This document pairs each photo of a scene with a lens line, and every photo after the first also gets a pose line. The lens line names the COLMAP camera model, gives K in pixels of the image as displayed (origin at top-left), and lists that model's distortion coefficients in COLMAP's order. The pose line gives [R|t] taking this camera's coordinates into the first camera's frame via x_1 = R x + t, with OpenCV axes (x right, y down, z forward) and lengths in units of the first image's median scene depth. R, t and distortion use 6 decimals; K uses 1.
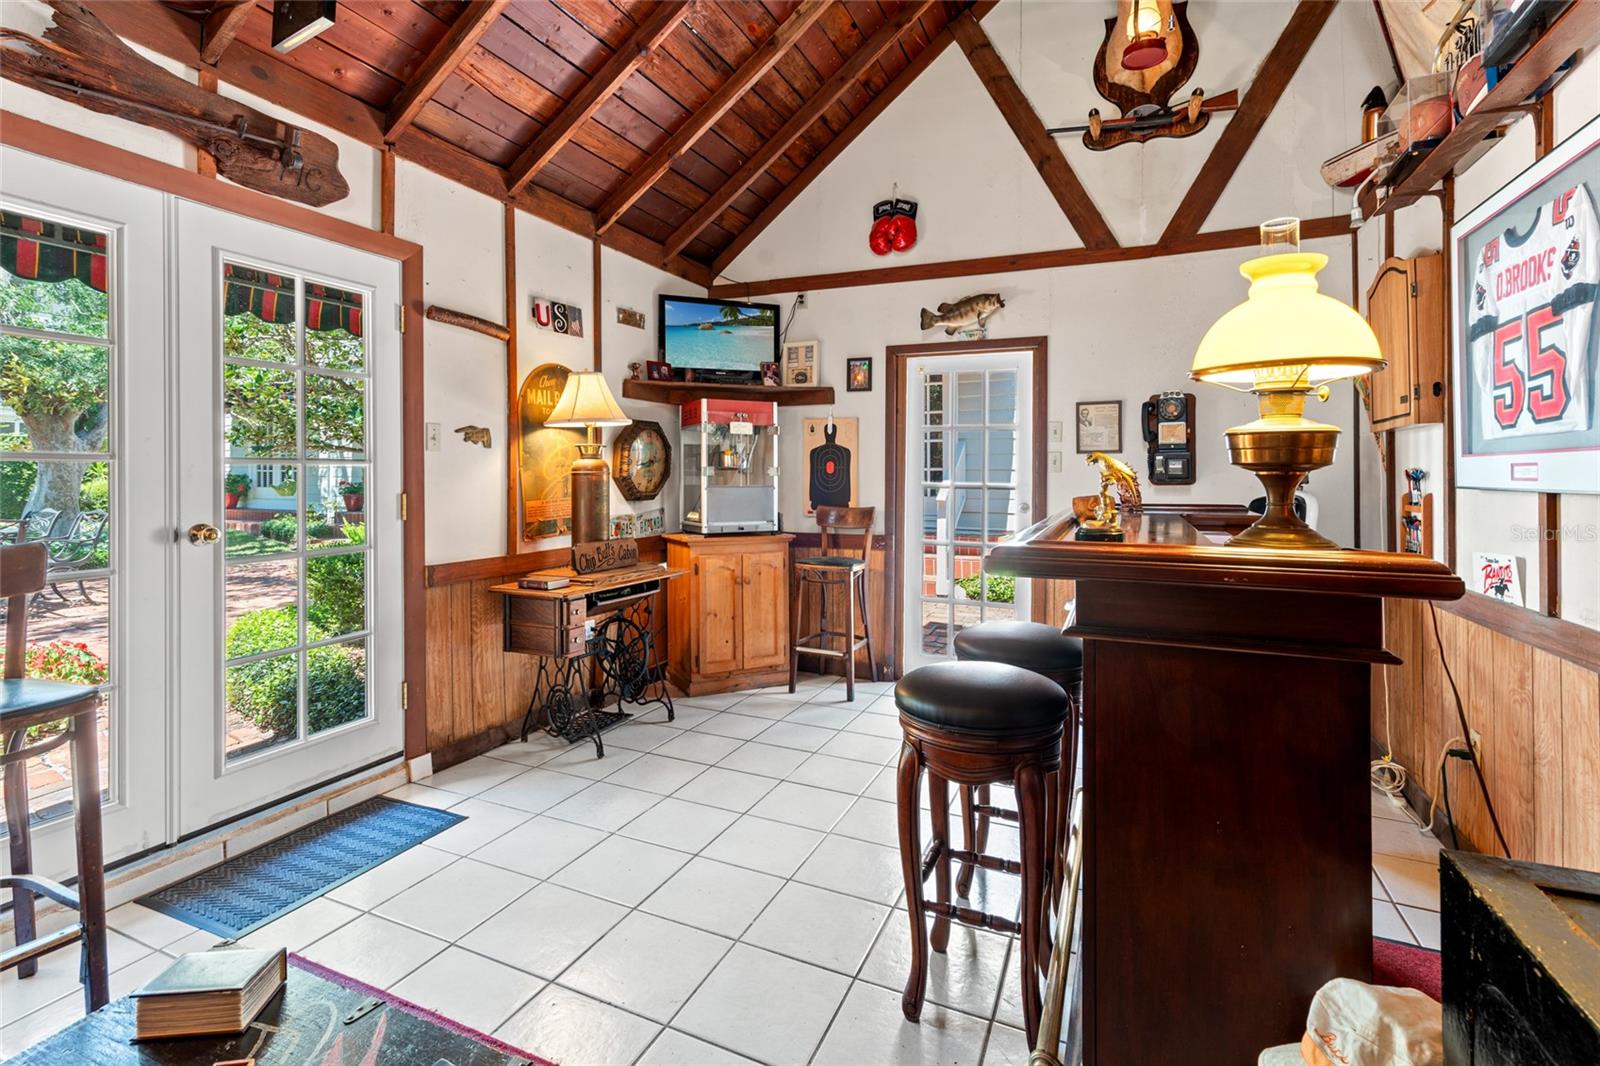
lens RADIAL K [[733.6, 0, 817.5], [0, 733.6, 468.2], [0, 0, 1]] dist [-0.005773, 0.000979]
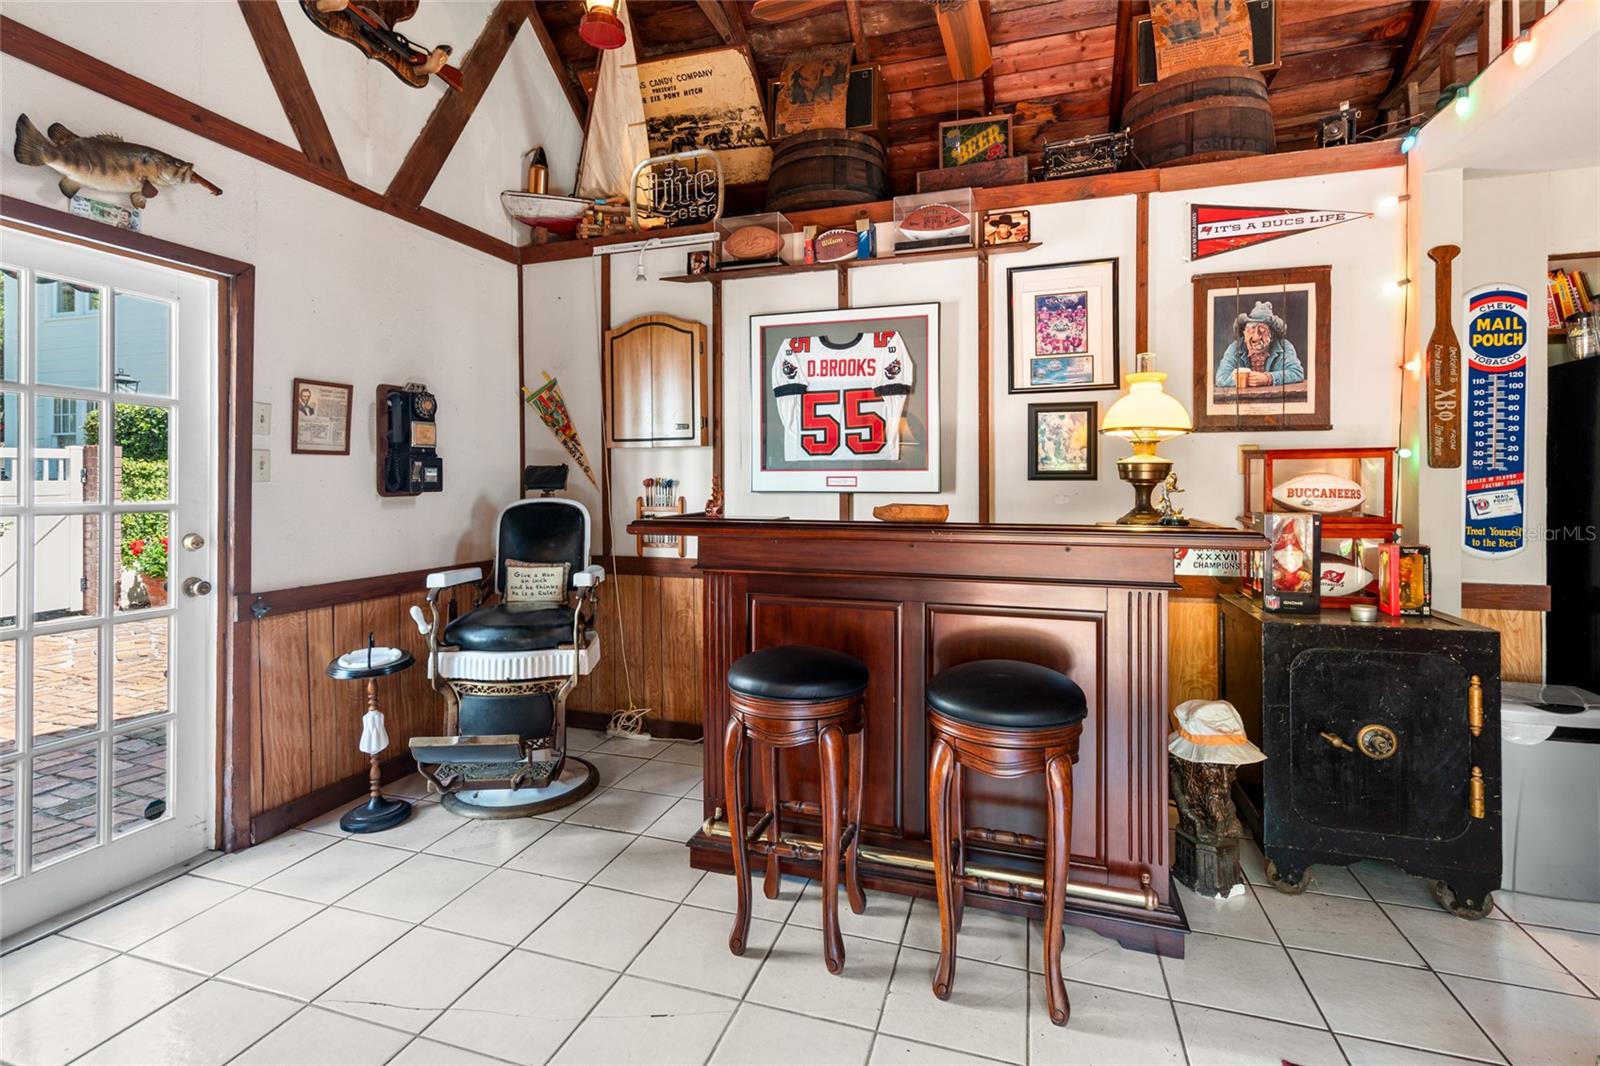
lens RADIAL K [[733.6, 0, 779.4], [0, 733.6, 492.2], [0, 0, 1]] dist [-0.005773, 0.000979]
pose [[-0.081276, -0.015613, 0.996569, -0.375719], [-0.005735, 0.999868, 0.015197, 0.002812], [-0.996675, -0.004480, -0.081355, 0.637967]]
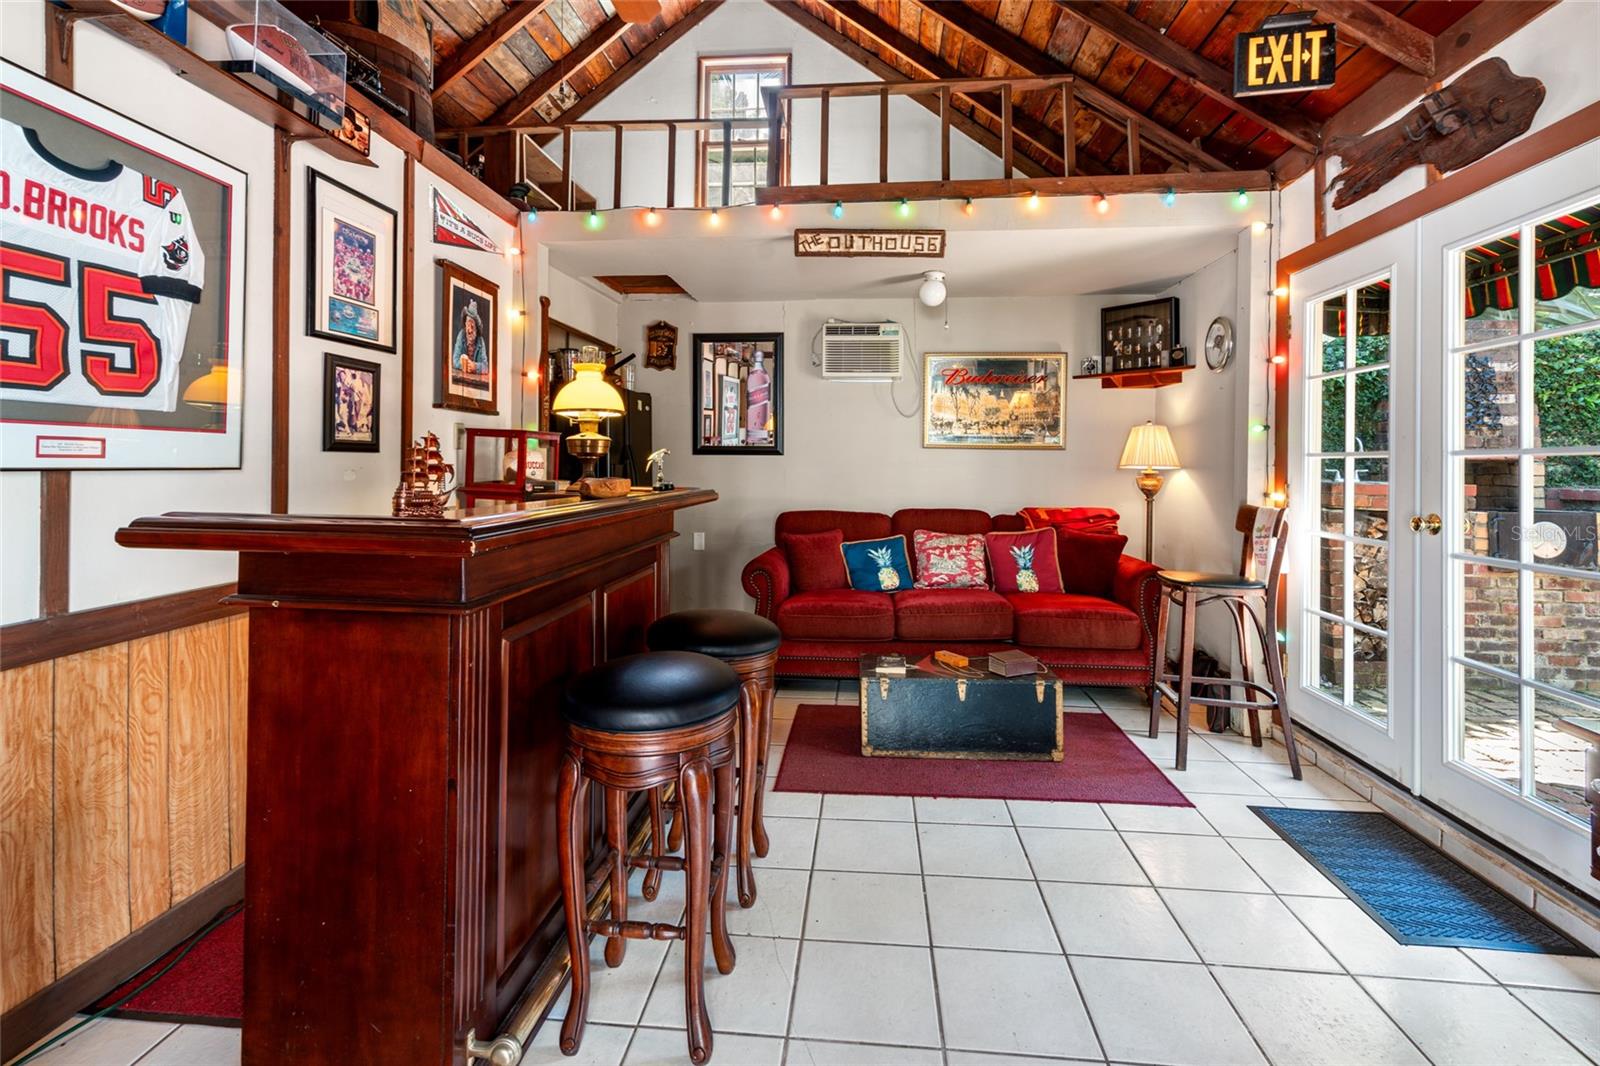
lens RADIAL K [[733.6, 0, 811.0], [0, 733.6, 463.1], [0, 0, 1]] dist [-0.005773, 0.000979]
pose [[-0.949086, -0.009076, -0.314886, 0.209069], [-0.007468, 0.999952, -0.006314, 0.011378], [0.314929, -0.003641, -0.949108, 1.024125]]
